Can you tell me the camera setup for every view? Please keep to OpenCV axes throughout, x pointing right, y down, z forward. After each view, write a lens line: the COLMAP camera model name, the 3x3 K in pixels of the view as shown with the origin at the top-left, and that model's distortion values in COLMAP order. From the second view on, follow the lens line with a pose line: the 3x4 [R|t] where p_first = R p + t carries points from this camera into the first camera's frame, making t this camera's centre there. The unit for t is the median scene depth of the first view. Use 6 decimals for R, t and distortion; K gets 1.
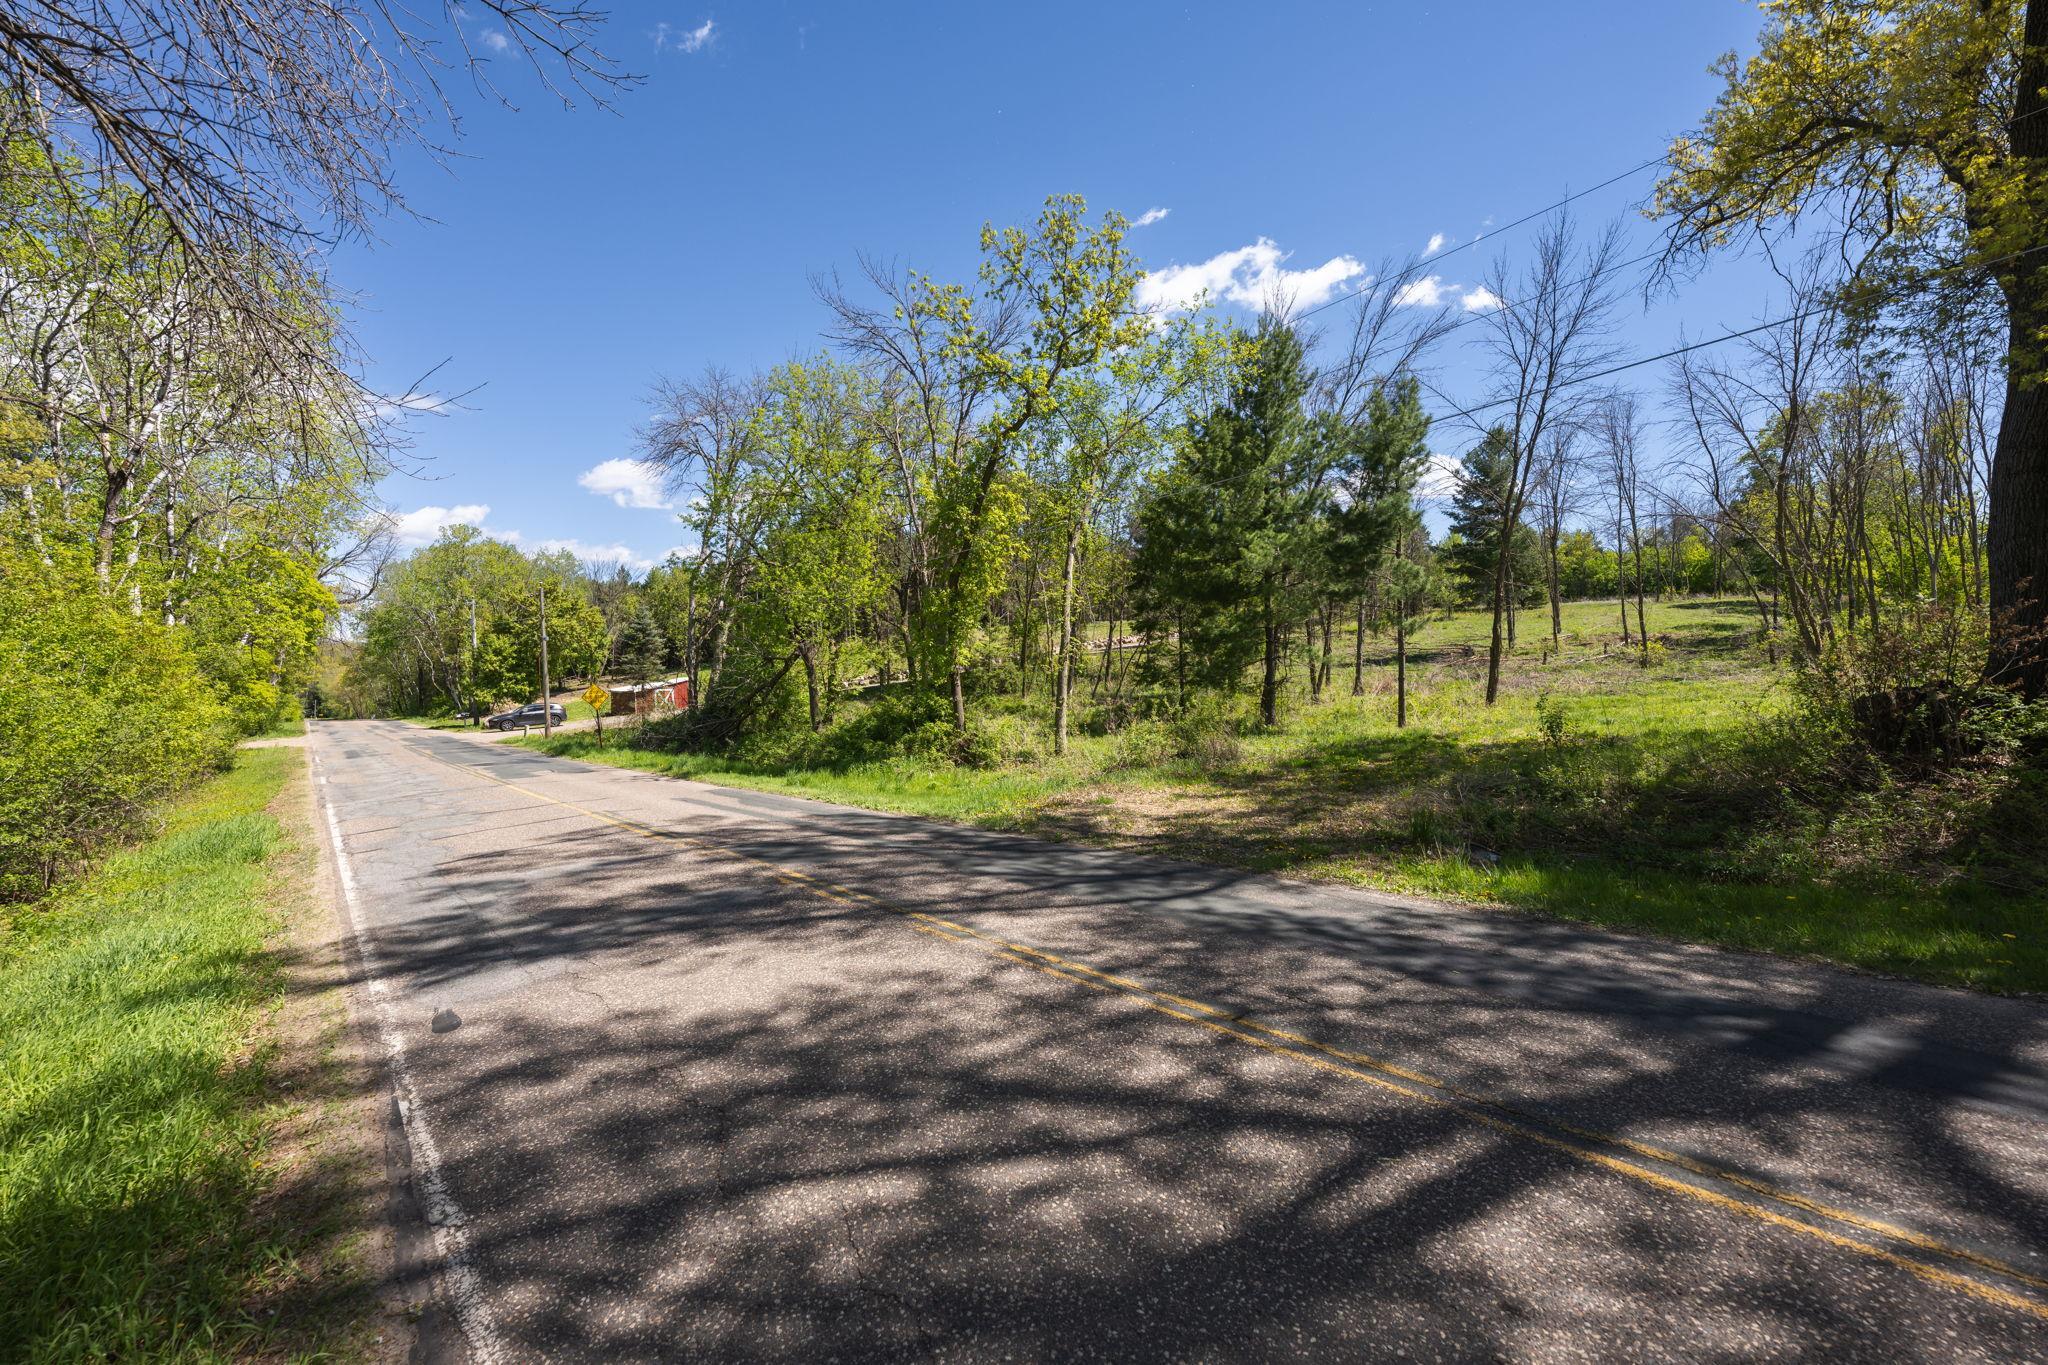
lens RADIAL K [[818.0, 0, 1026.6], [0, 818.0, 695.4], [0, 0, 1]] dist [-0.000052, -0.000133]
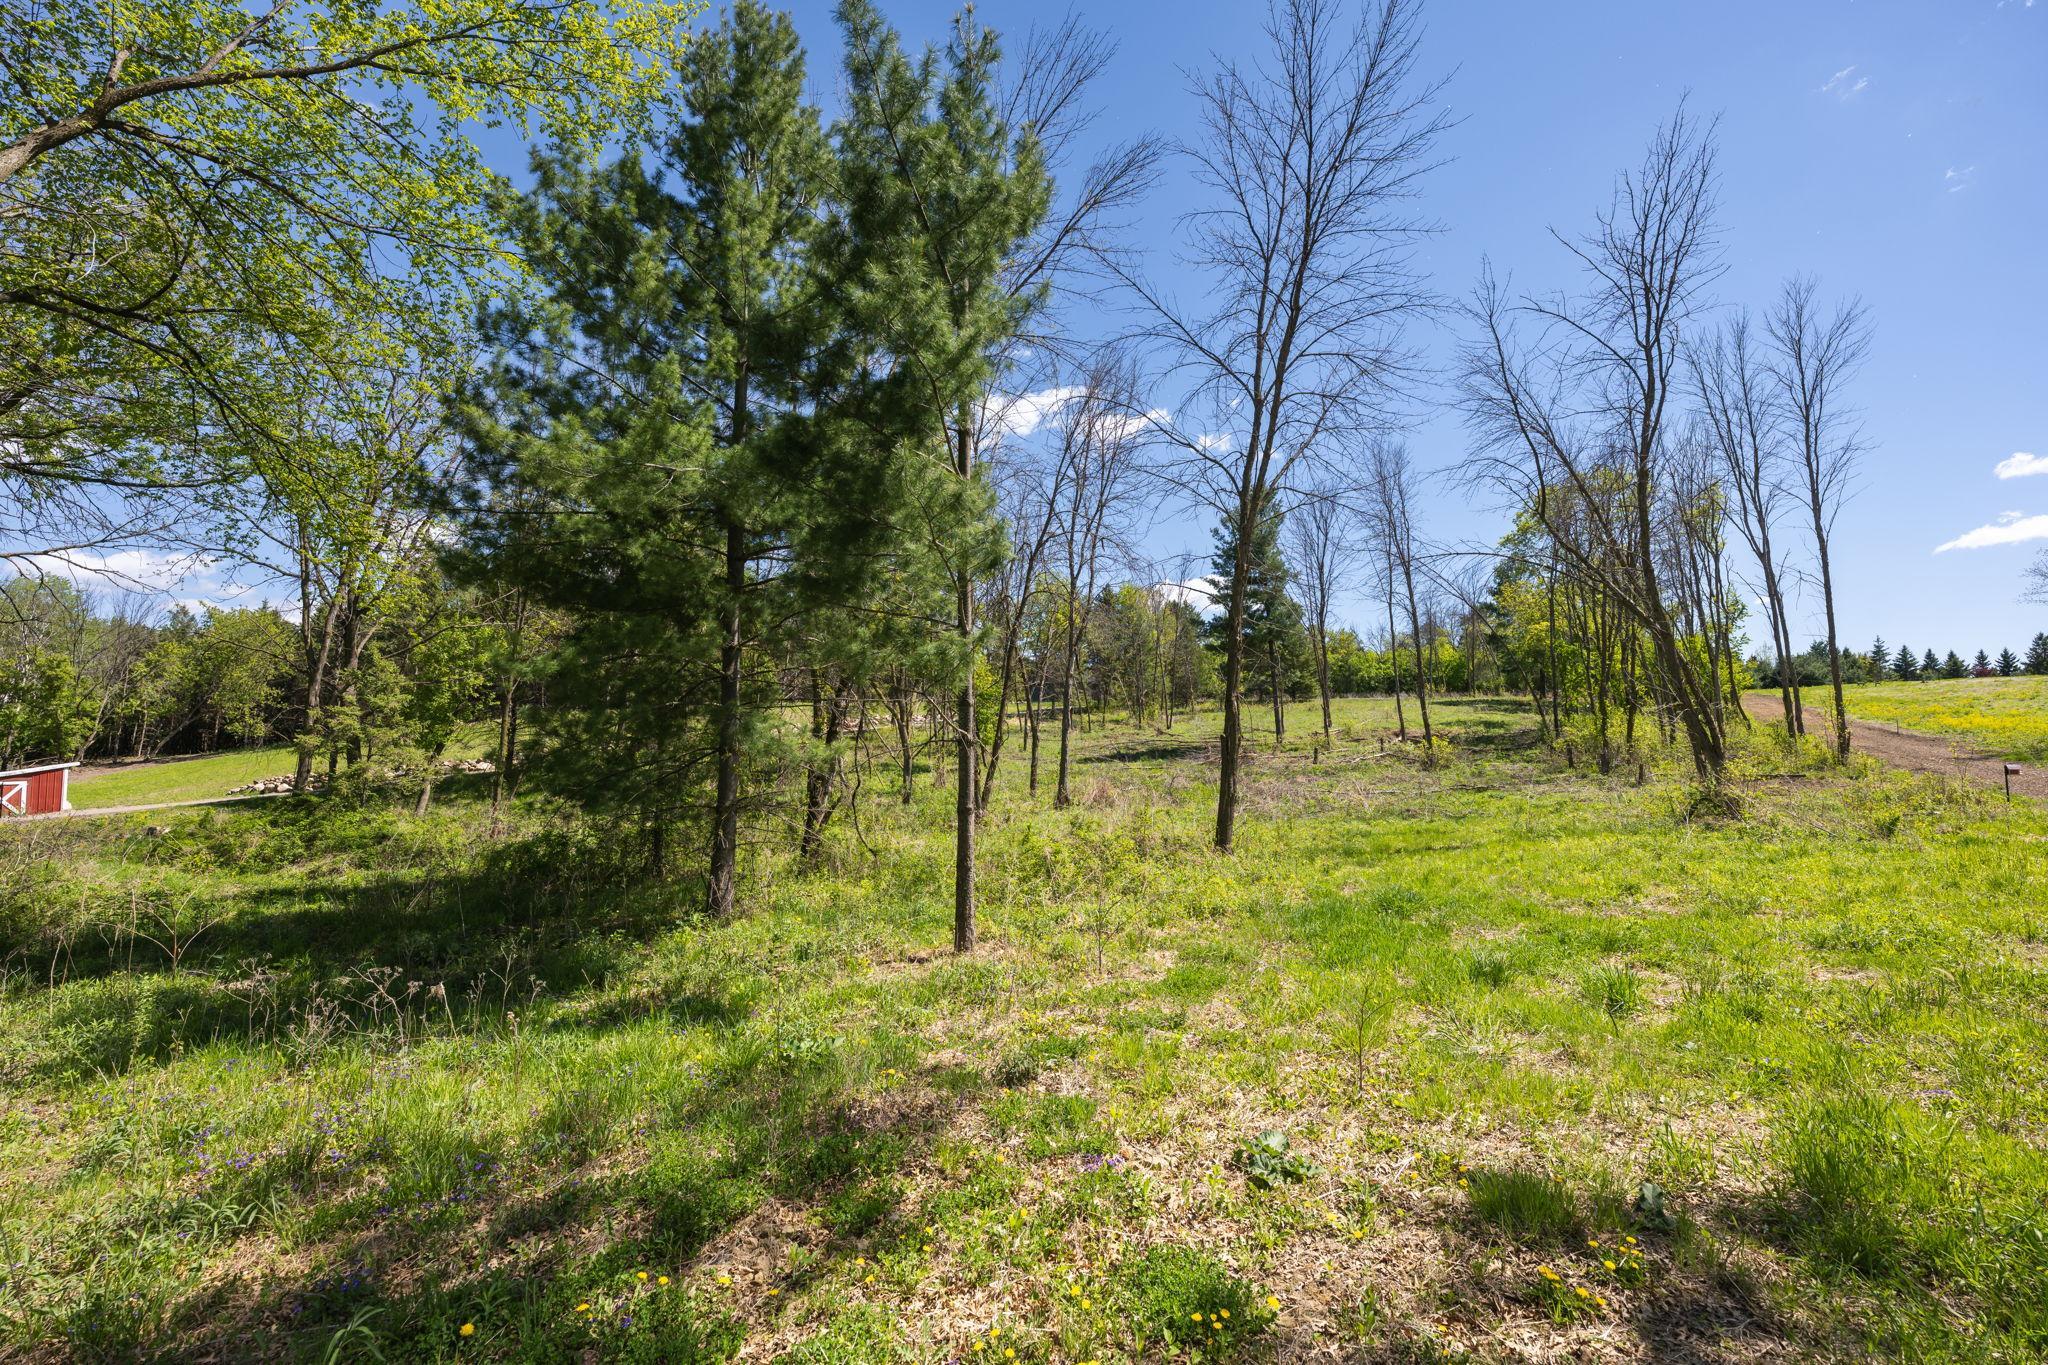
lens RADIAL K [[818.0, 0, 1026.6], [0, 818.0, 695.4], [0, 0, 1]] dist [-0.000052, -0.000133]
pose [[0.974748, 0.033264, 0.220817, 0.381538], [-0.009171, 0.993972, -0.109249, -0.030235], [-0.223120, 0.104466, 0.969177, 0.599648]]
